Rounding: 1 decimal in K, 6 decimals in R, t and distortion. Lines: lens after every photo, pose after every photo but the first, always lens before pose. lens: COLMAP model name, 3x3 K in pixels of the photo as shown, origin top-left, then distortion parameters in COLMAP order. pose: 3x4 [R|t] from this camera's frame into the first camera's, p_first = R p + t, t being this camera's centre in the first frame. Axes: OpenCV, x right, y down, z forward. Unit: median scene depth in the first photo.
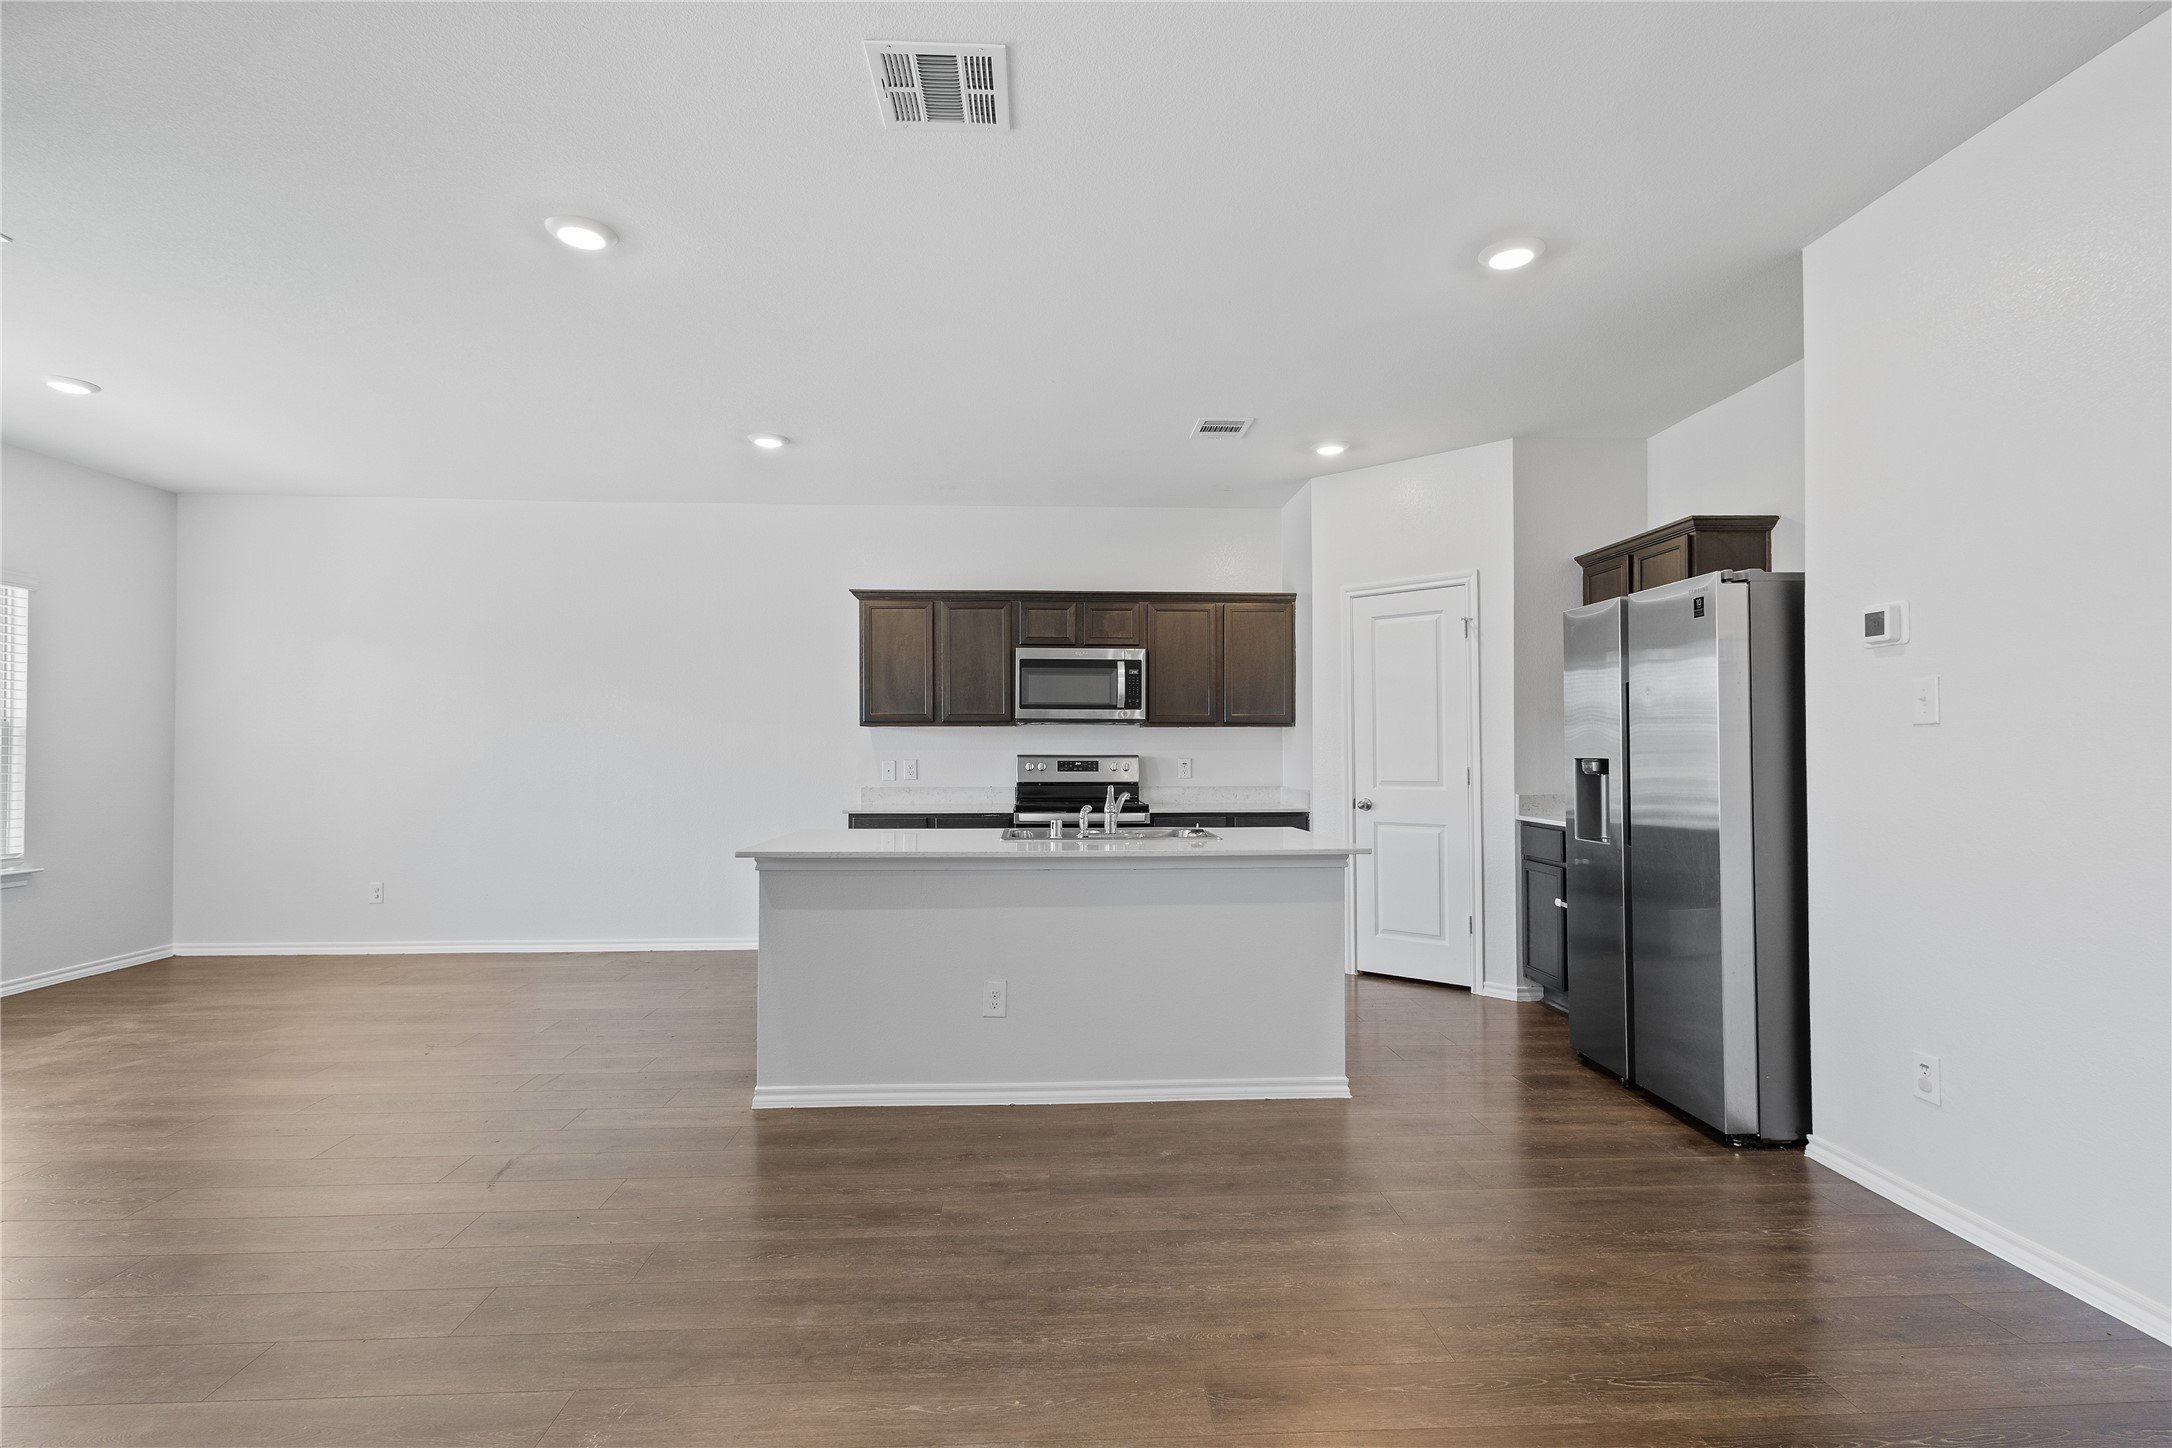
lens RADIAL K [[1005.1, 0, 1088.5], [0, 1005.1, 736.5], [0, 0, 1]] dist [0.008134, -0.000445]
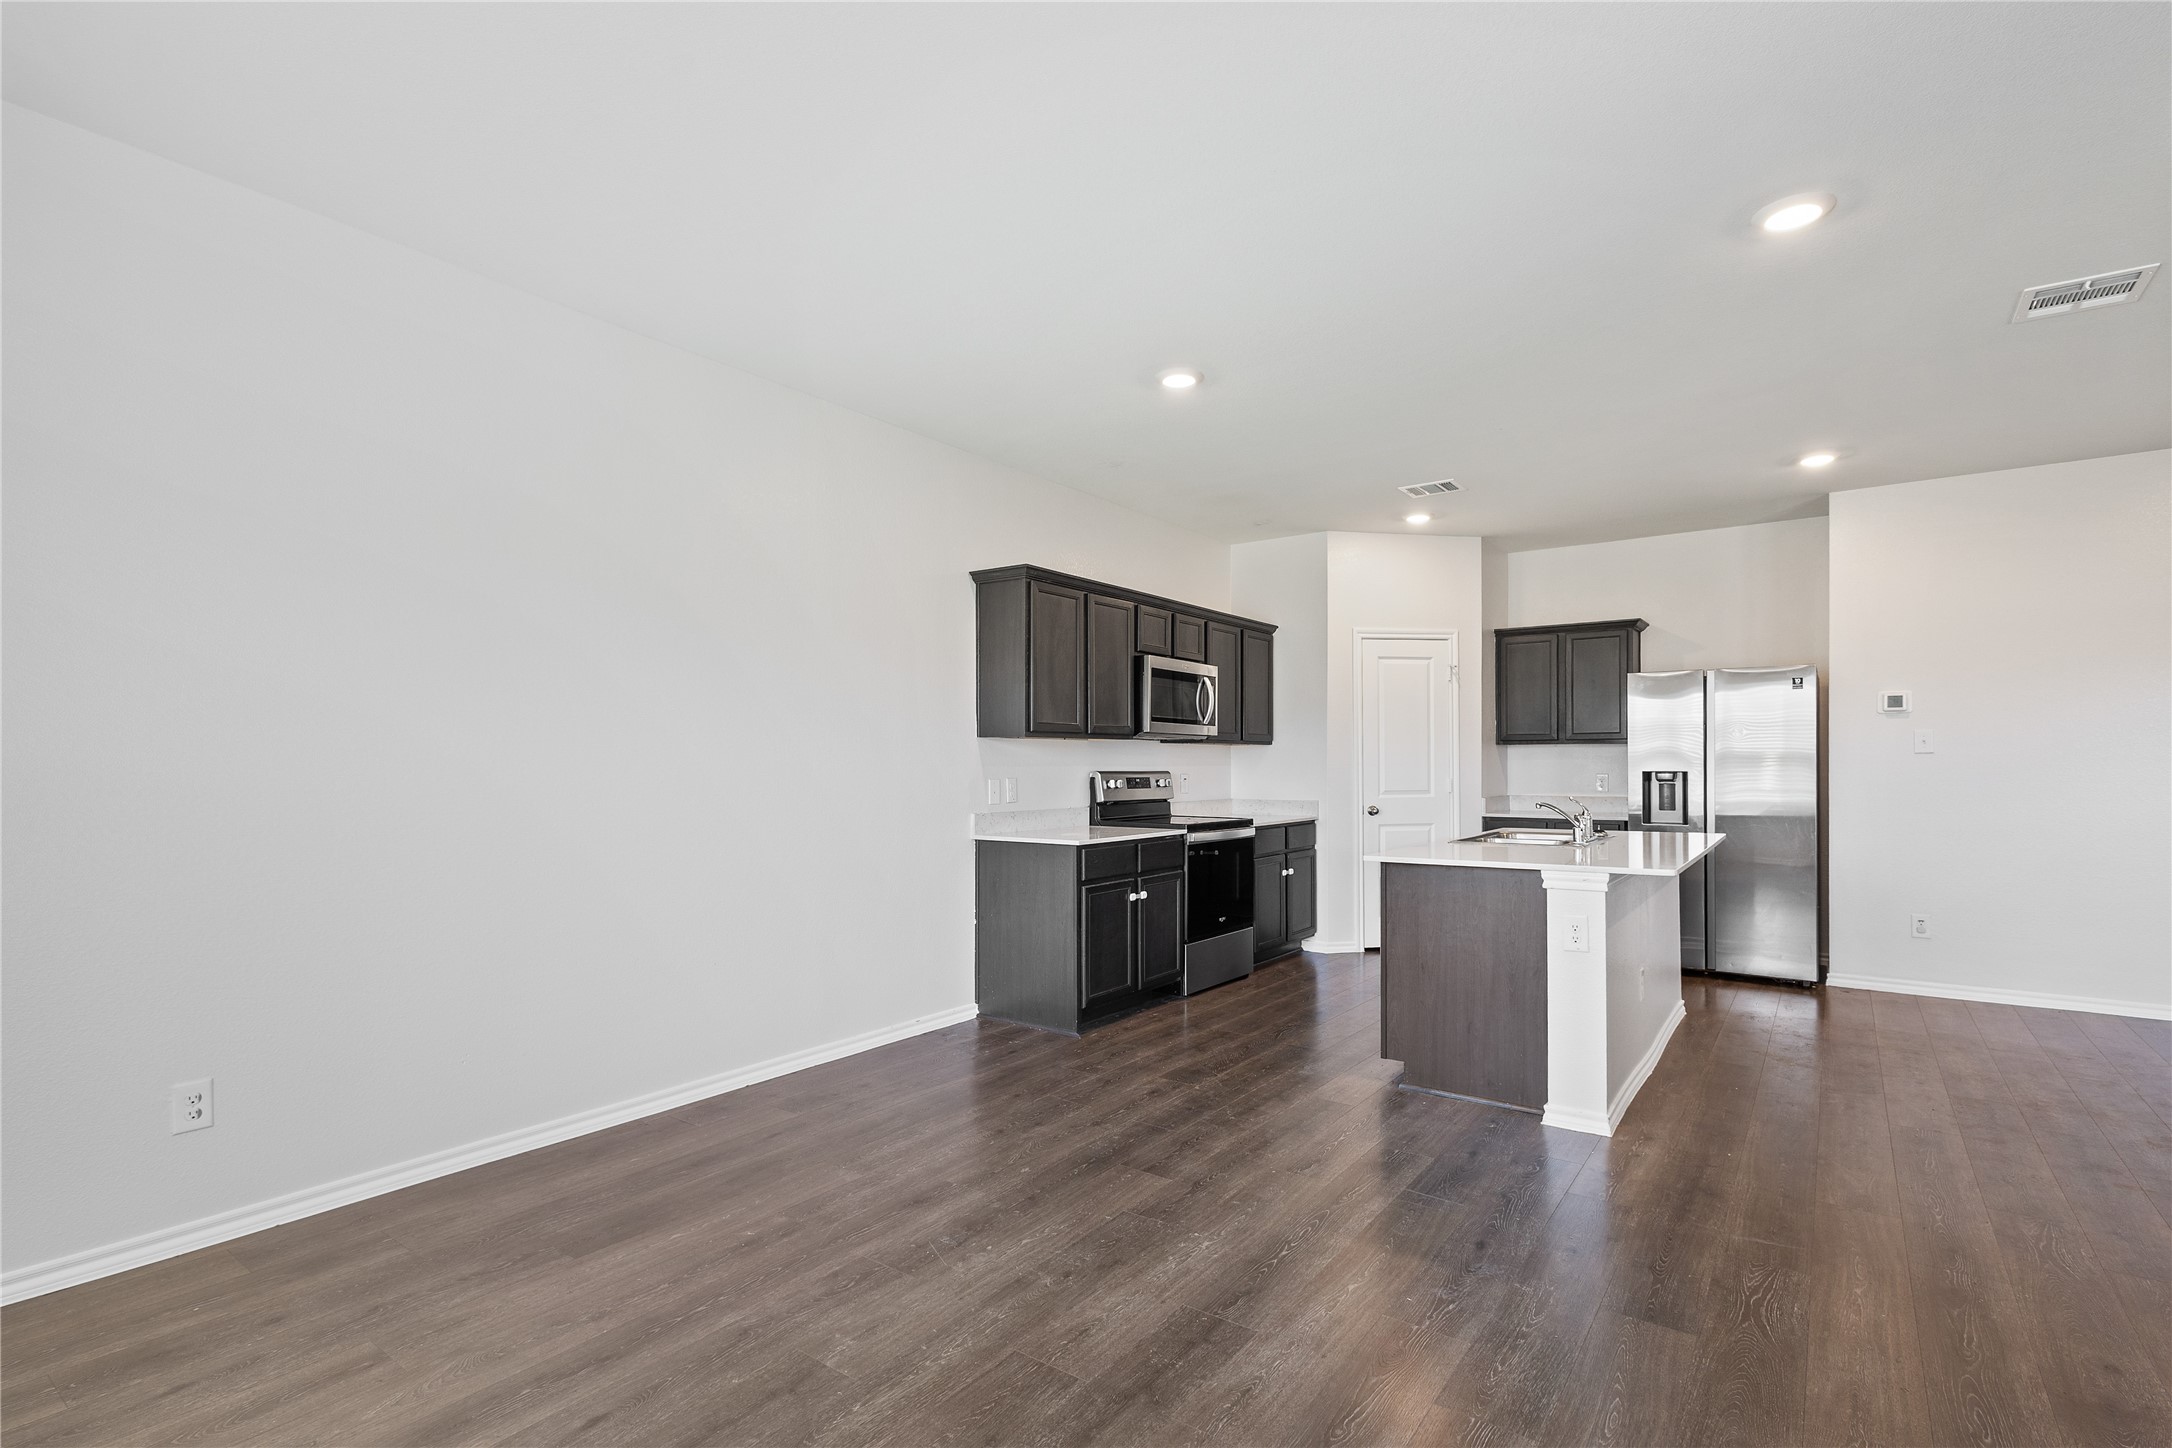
lens RADIAL K [[1013.3, 0, 1089.9], [0, 1013.3, 759.9], [0, 0, 1]] dist [0.008323, -0.000297]
pose [[0.630927, 0.003952, 0.775832, -0.825882], [-0.009602, 0.999950, 0.002714, 0.005824], [-0.775783, -0.009162, 0.630934, 0.455434]]
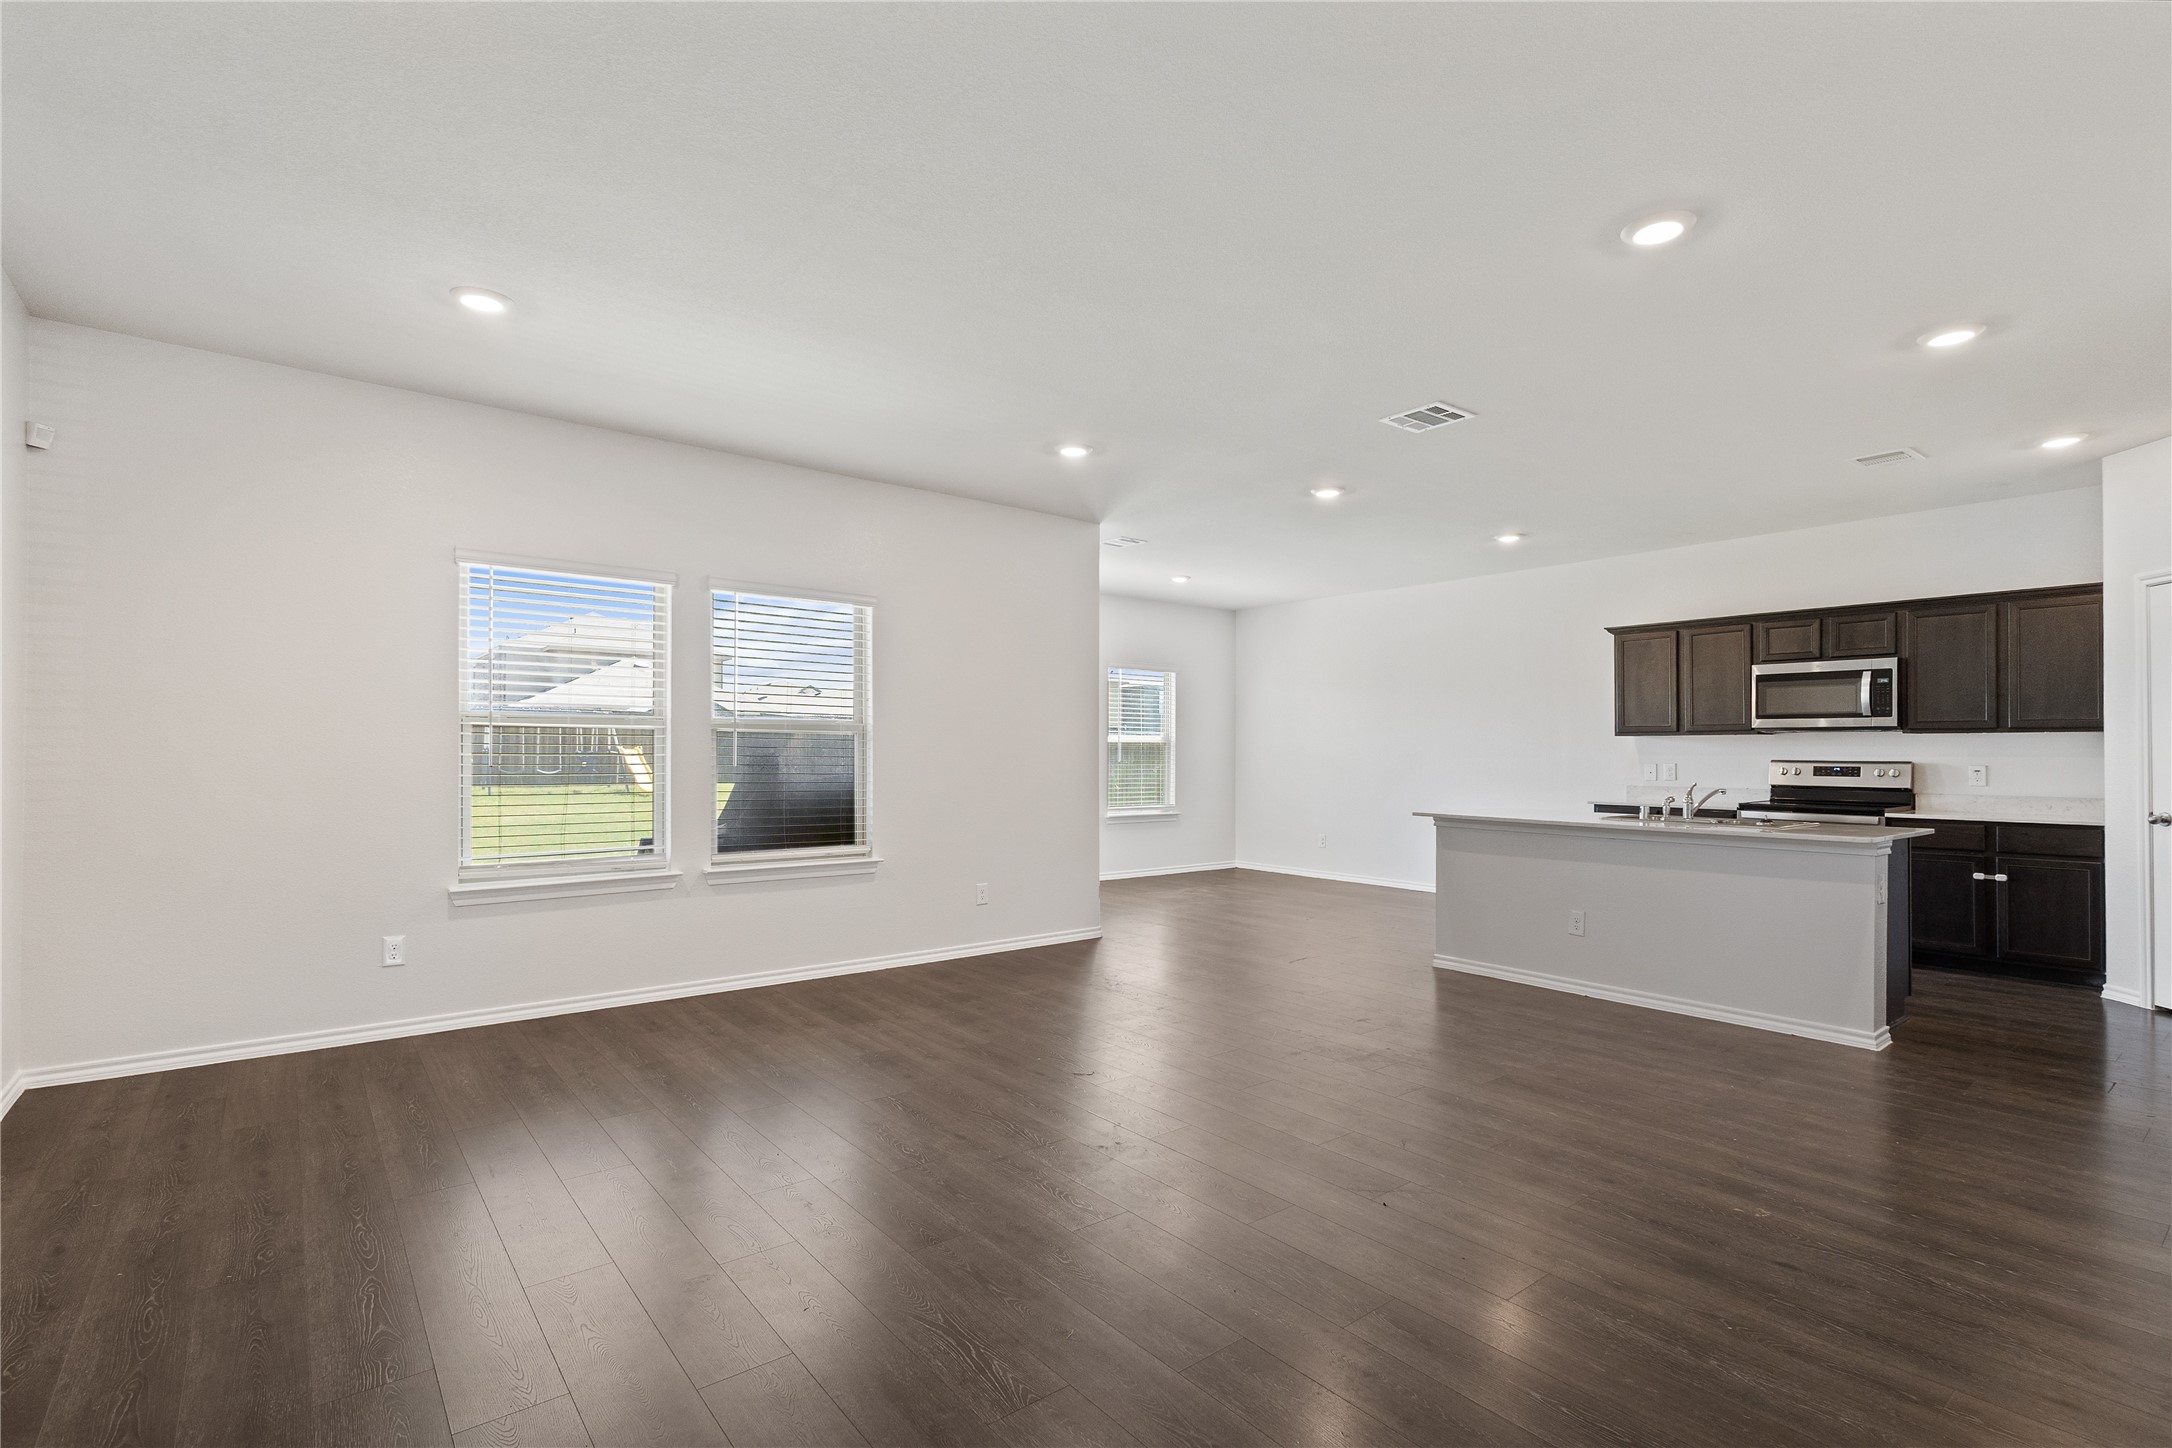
lens RADIAL K [[1005.1, 0, 1088.5], [0, 1005.1, 736.5], [0, 0, 1]] dist [0.008134, -0.000445]
pose [[0.582430, -0.010148, -0.812817, 0.413977], [0.006224, 0.999948, -0.008025, -0.003675], [0.812857, -0.000385, 0.582464, -0.266165]]
